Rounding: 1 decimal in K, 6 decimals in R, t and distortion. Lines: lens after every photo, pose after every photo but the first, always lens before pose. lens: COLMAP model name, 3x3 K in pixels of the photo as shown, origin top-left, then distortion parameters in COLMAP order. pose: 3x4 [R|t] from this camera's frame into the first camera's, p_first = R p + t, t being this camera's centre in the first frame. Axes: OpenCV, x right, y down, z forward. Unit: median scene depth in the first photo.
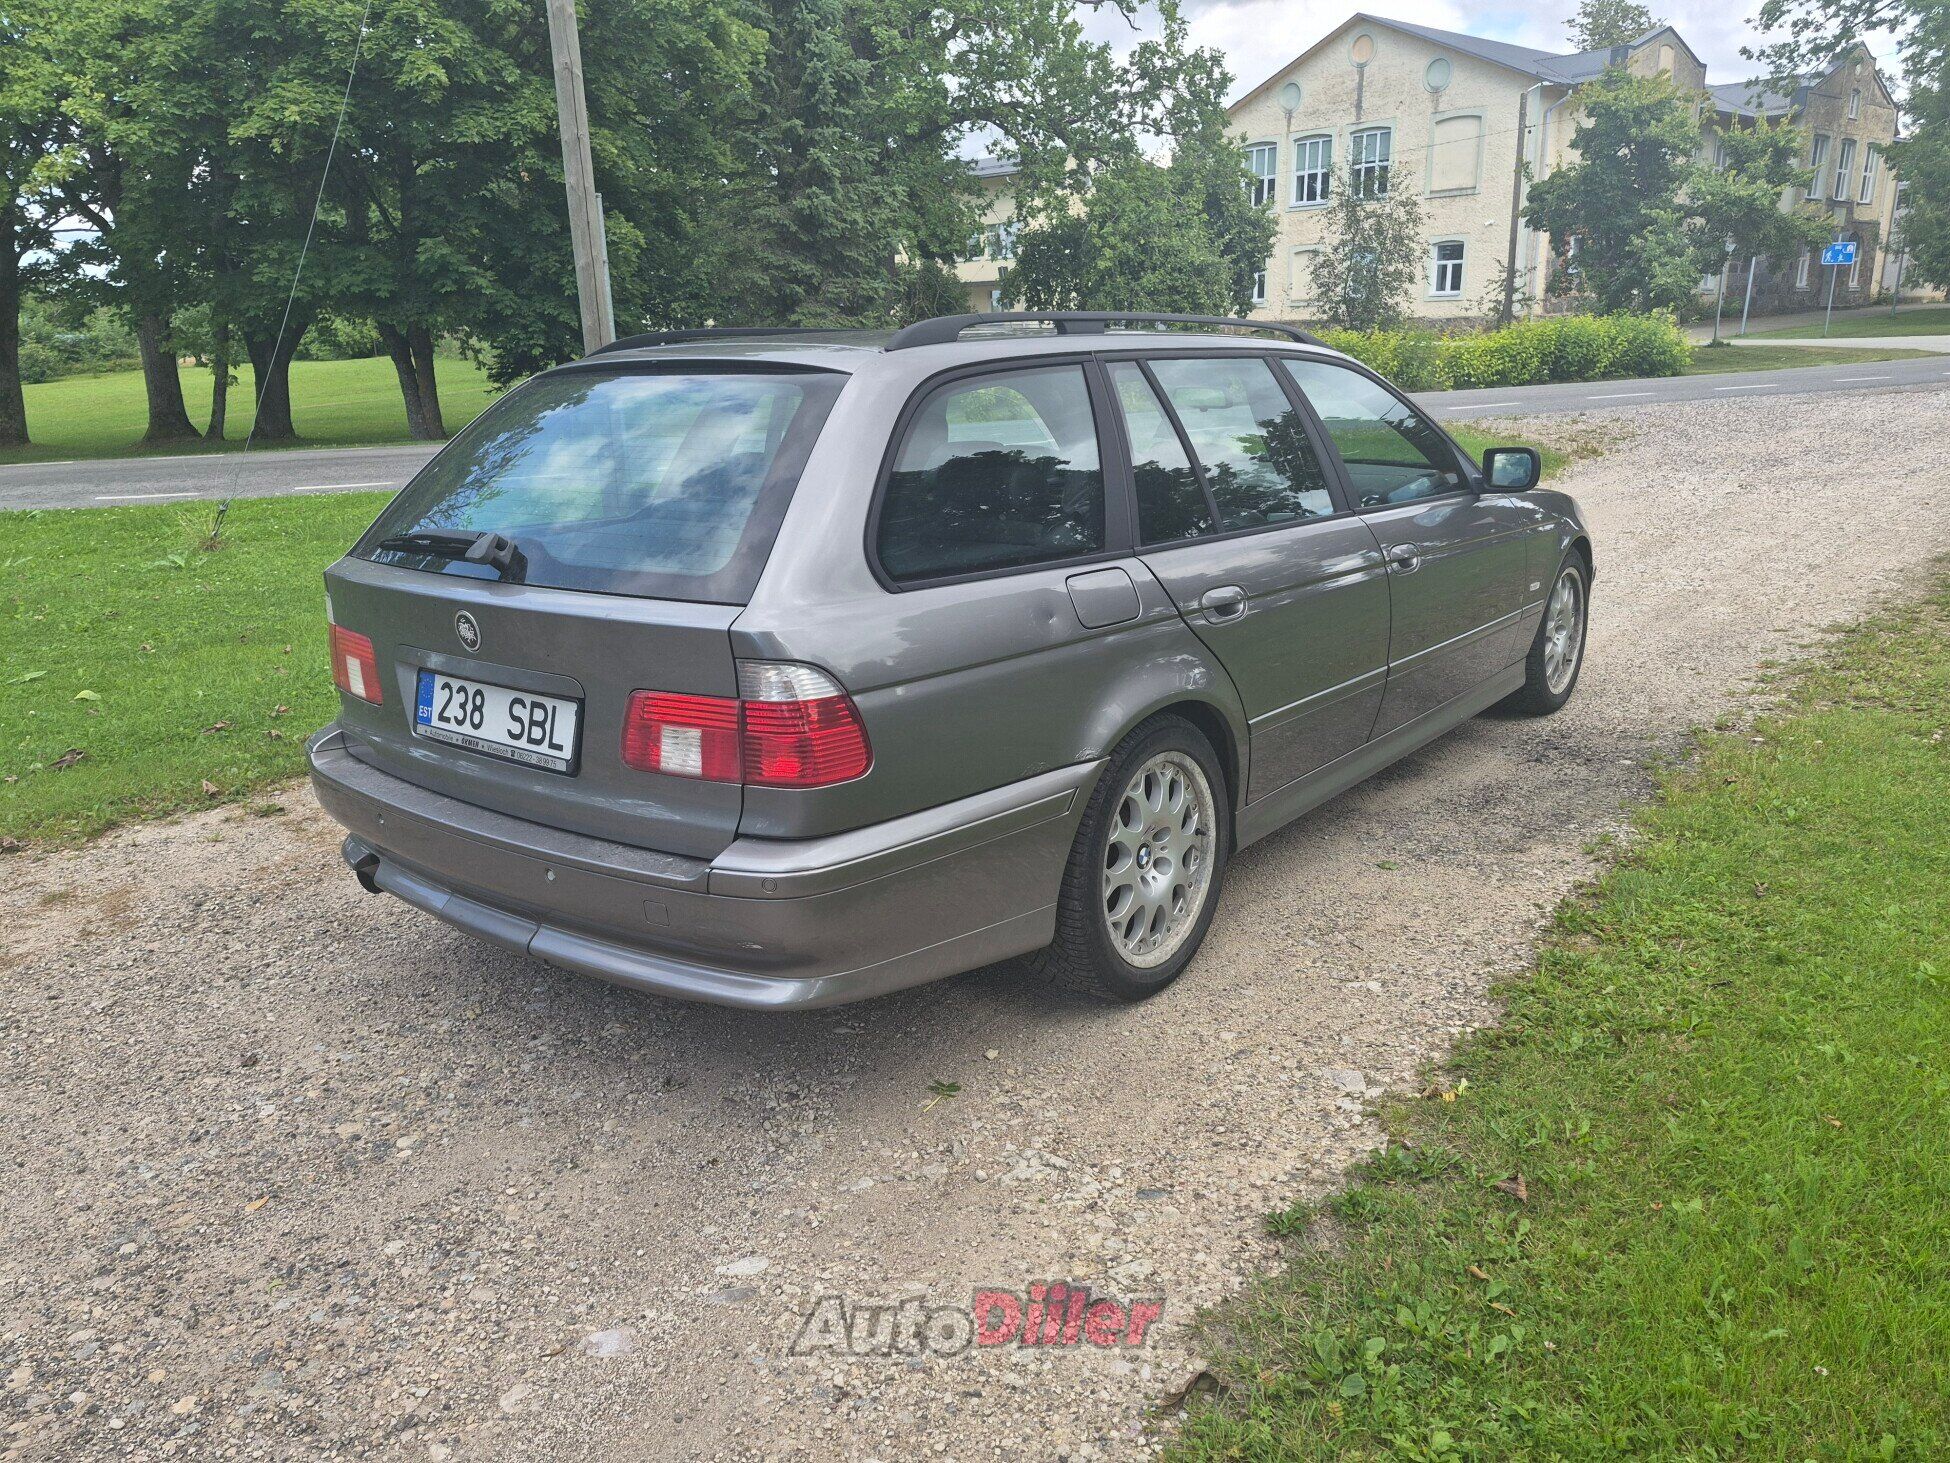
lens RADIAL K [[1410.0, 0, 970.3], [0, 1410.0, 684.9], [0, 0, 1]] dist [0.001763, -0.026505]
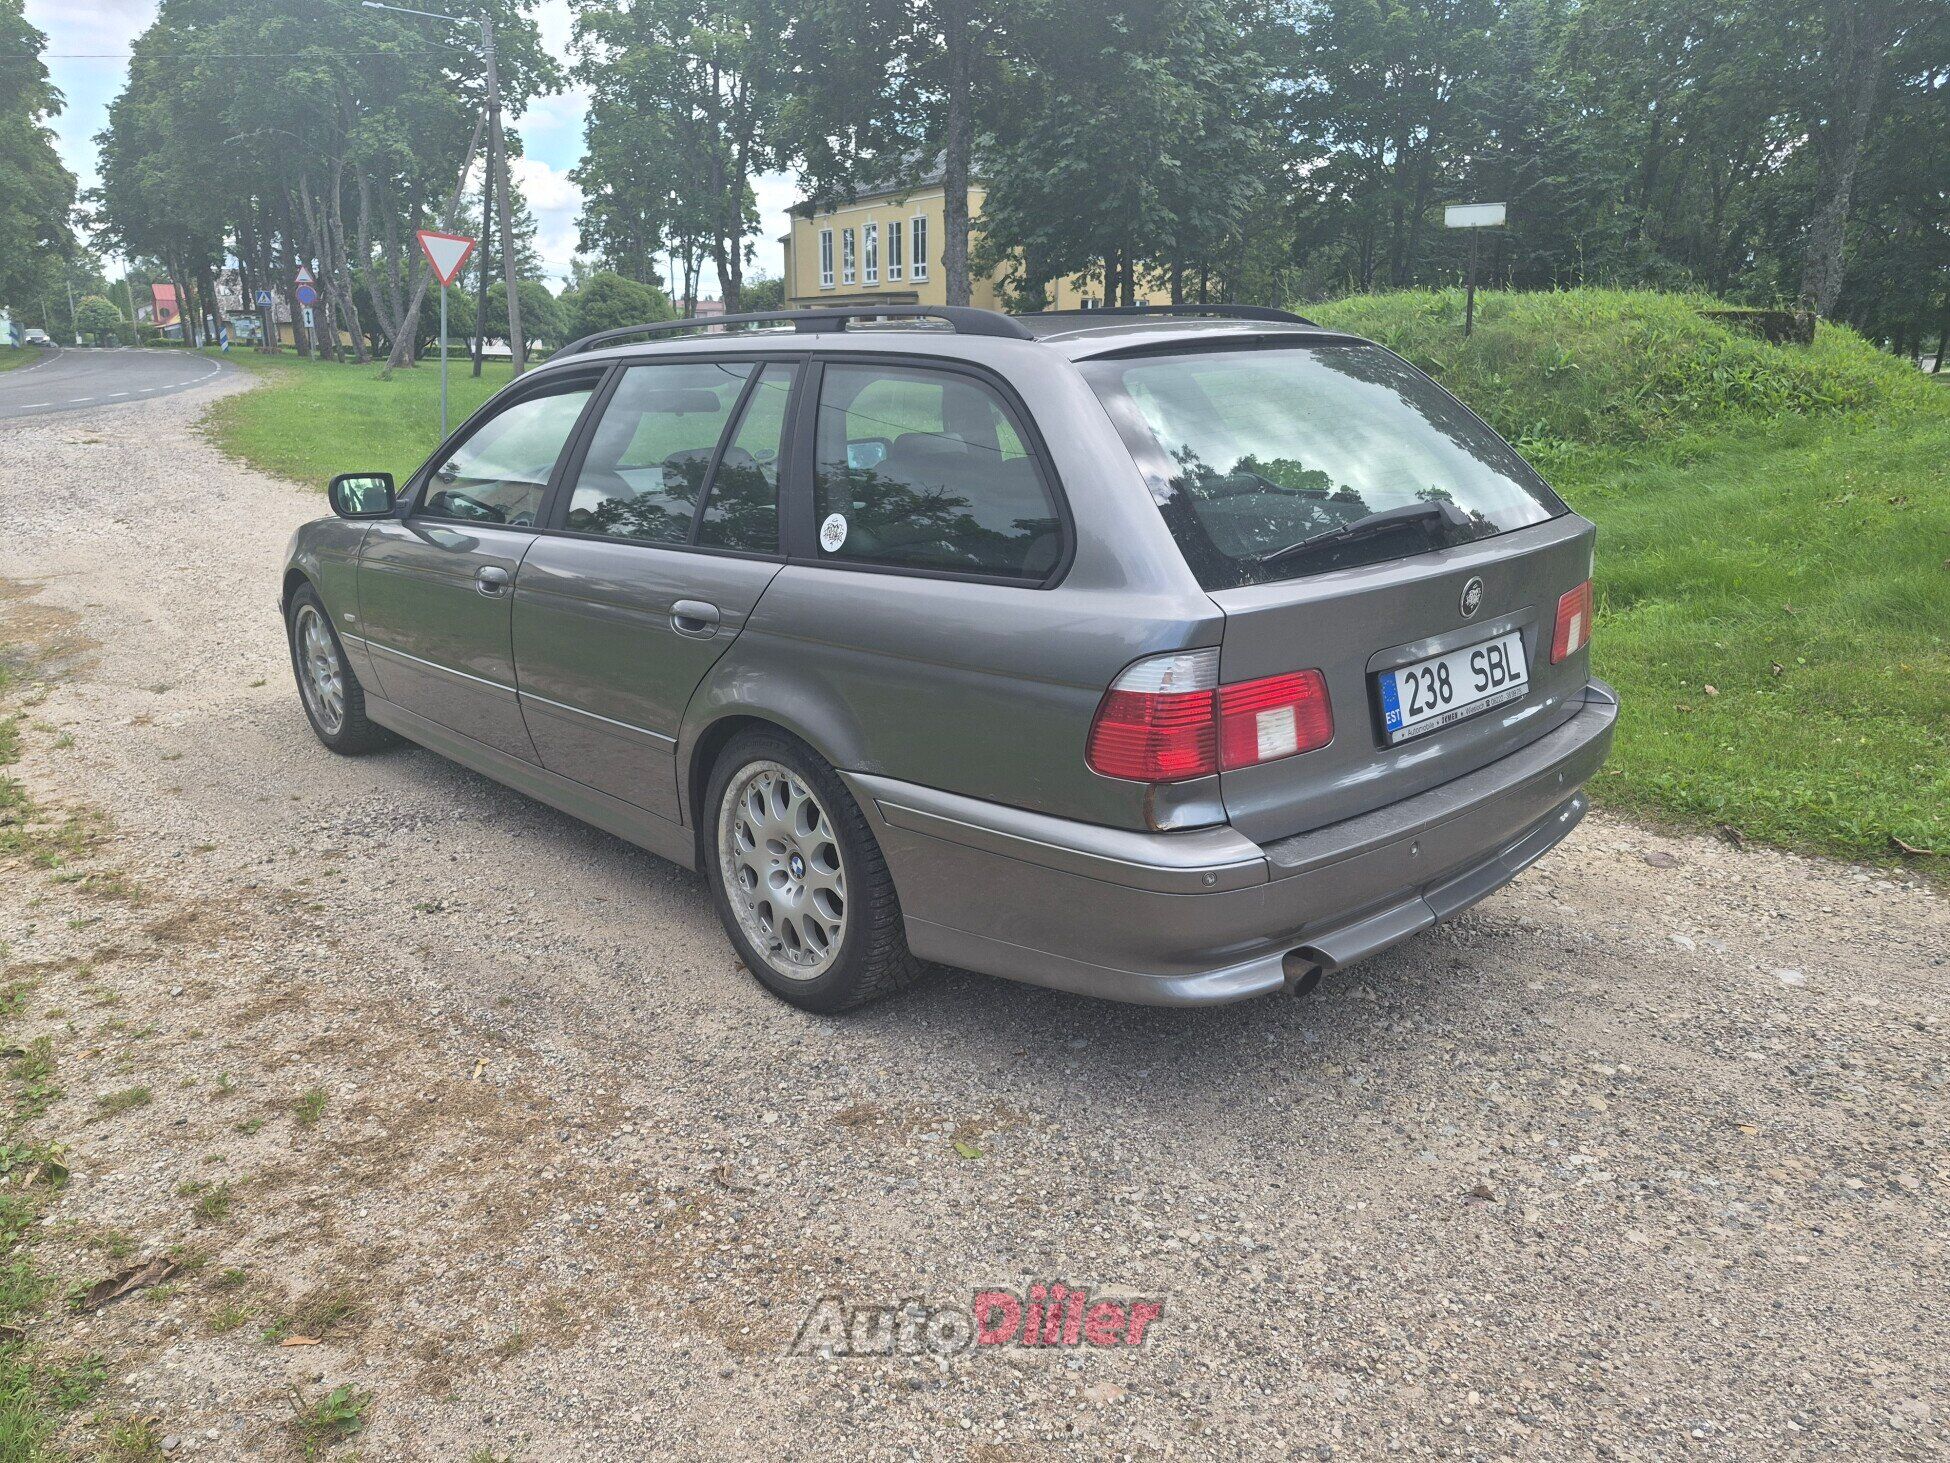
lens RADIAL K [[1410.0, 0, 970.3], [0, 1410.0, 684.9], [0, 0, 1]] dist [0.001763, -0.026505]
pose [[0.142256, -0.205134, 0.968341, -0.147189], [0.240394, 0.956160, 0.167238, -0.024527], [-0.960195, 0.208993, 0.185332, 0.124305]]
